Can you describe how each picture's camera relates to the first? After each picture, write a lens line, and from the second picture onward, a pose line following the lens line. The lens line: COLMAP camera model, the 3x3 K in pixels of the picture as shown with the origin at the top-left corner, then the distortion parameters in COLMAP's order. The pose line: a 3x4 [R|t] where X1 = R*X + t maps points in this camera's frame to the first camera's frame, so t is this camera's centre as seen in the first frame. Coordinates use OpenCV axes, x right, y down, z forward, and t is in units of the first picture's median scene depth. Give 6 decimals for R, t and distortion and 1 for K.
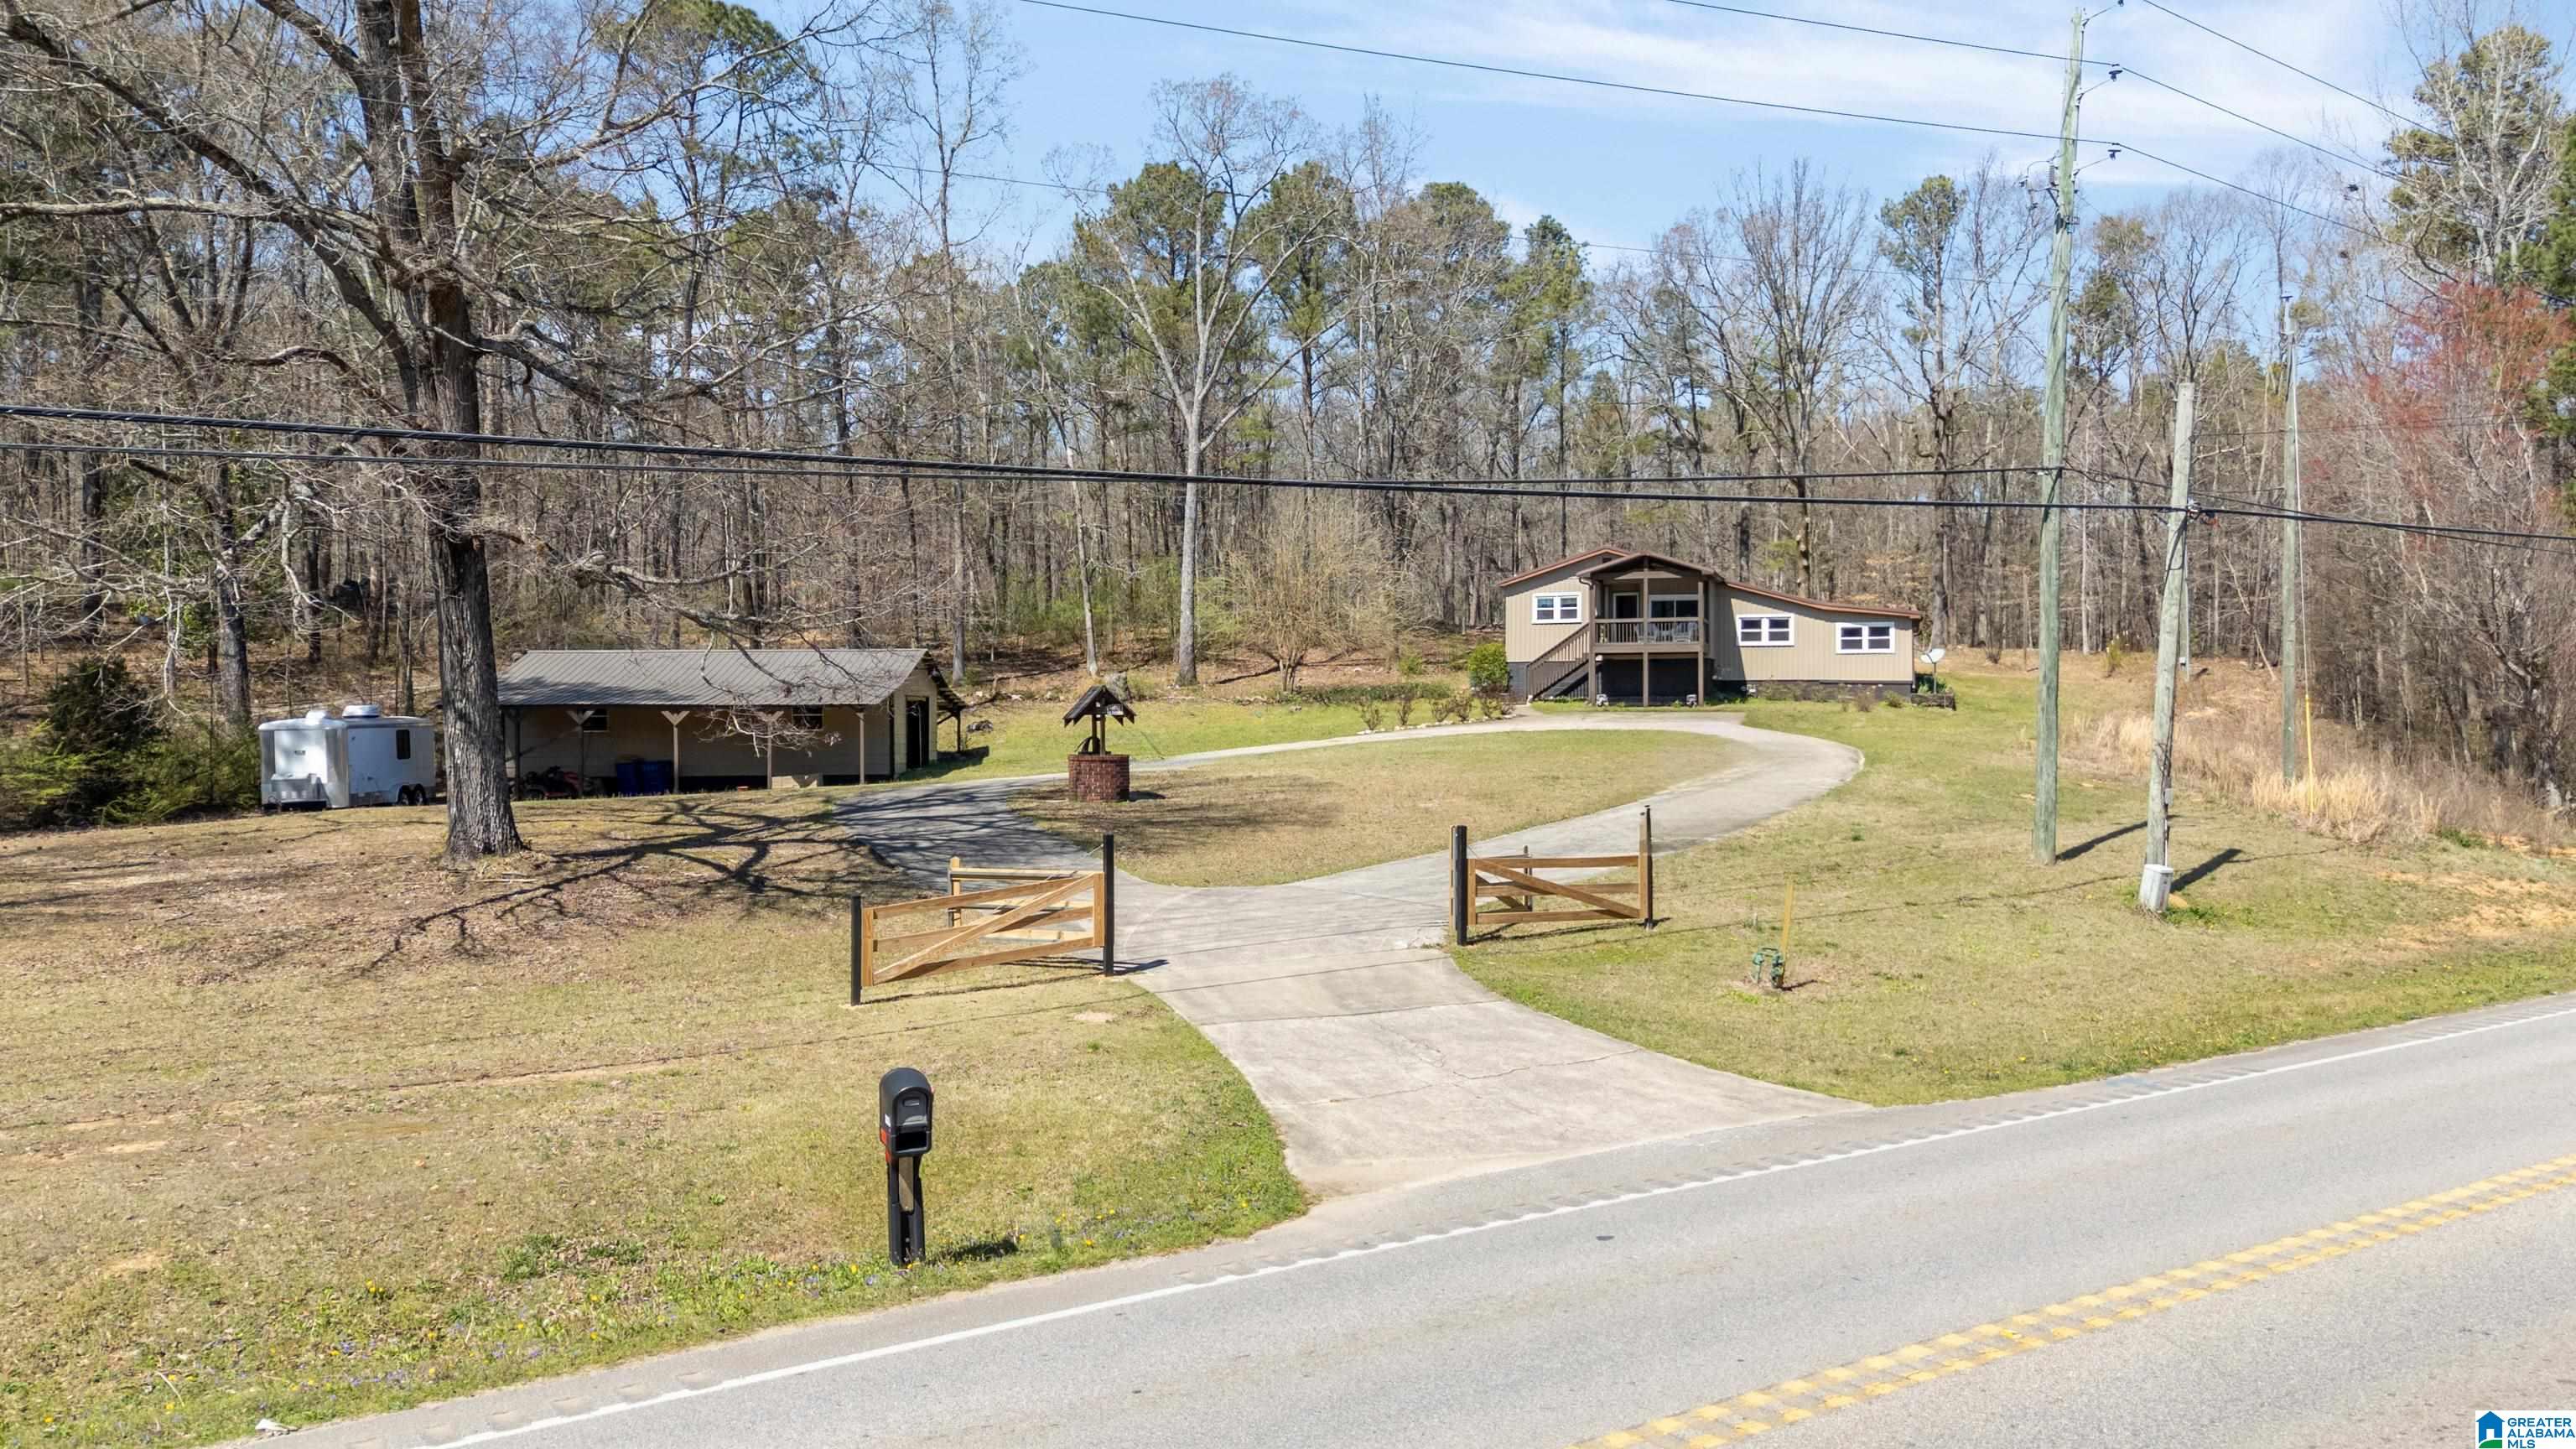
lens RADIAL K [[1848.2, 0, 1288.0], [0, 1848.2, 724.5], [0, 0, 1]] dist [0.056682, -0.051808]
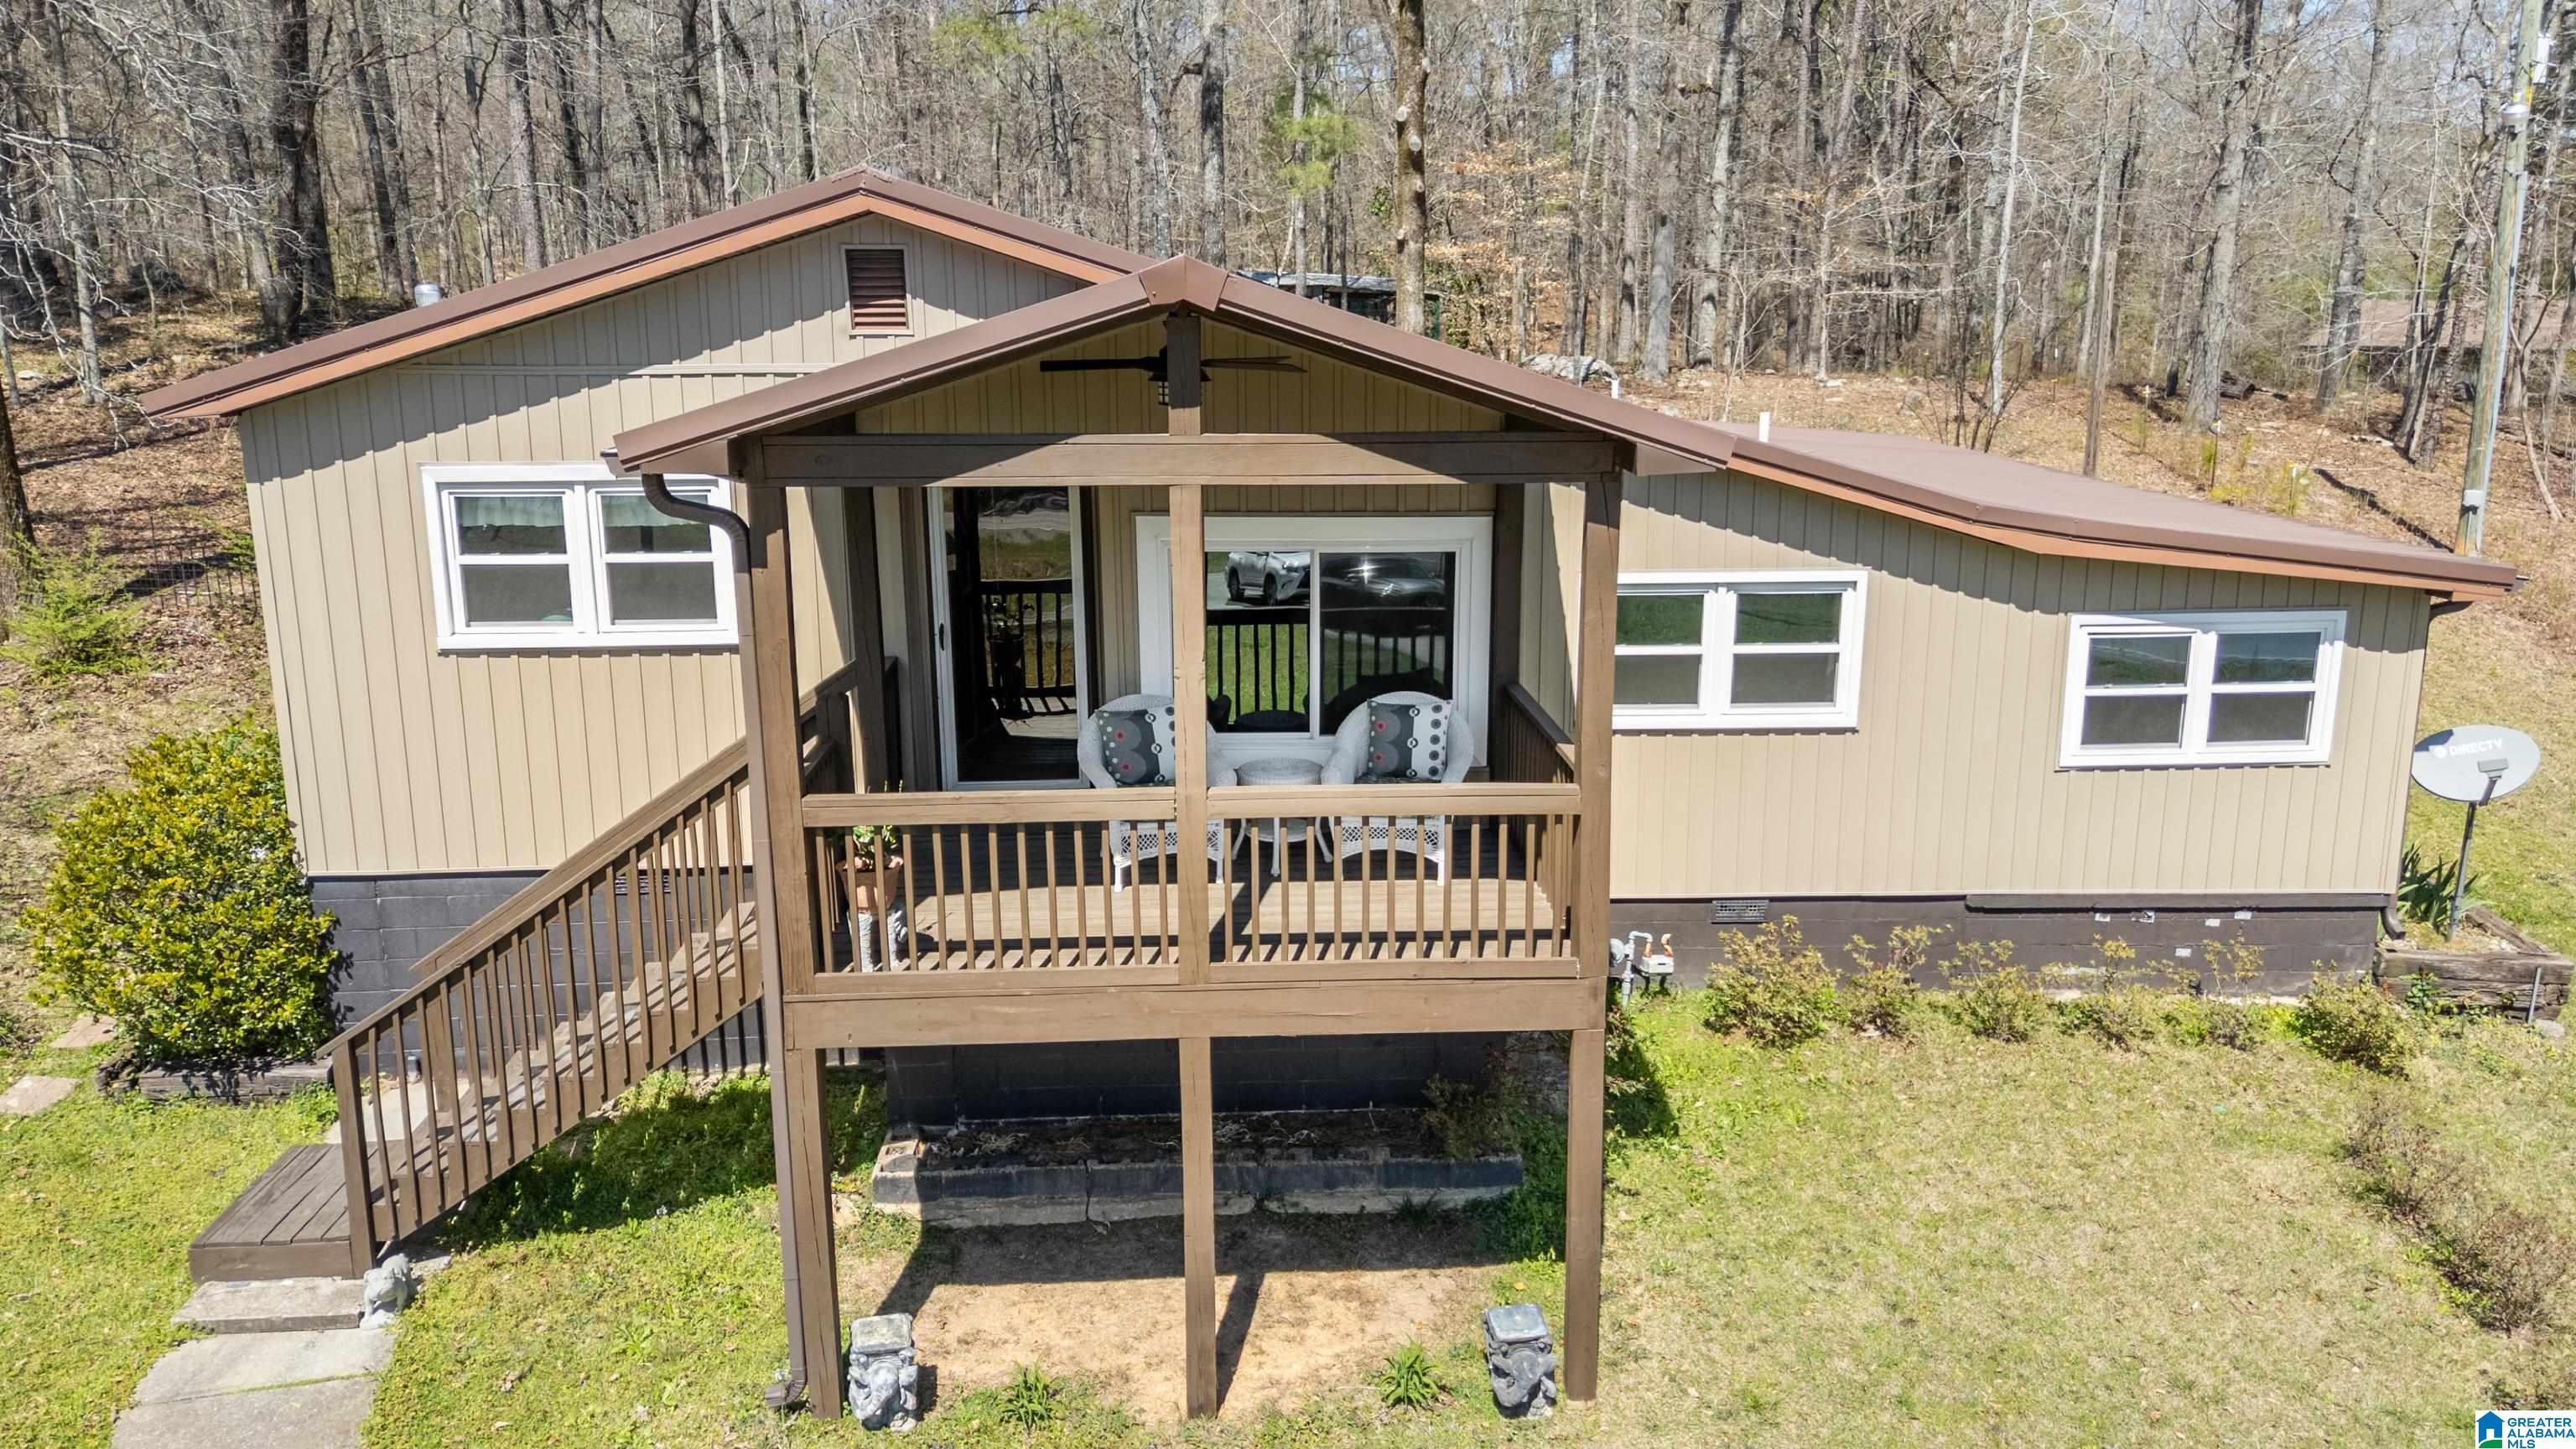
lens RADIAL K [[1848.2, 0, 1288.0], [0, 1848.2, 724.5], [0, 0, 1]] dist [0.056682, -0.051808]
pose [[0.933879, -0.084549, 0.347449, 0.148186], [0.002707, 0.973290, 0.229565, -0.088028], [-0.357578, -0.213445, 0.909164, 0.842388]]
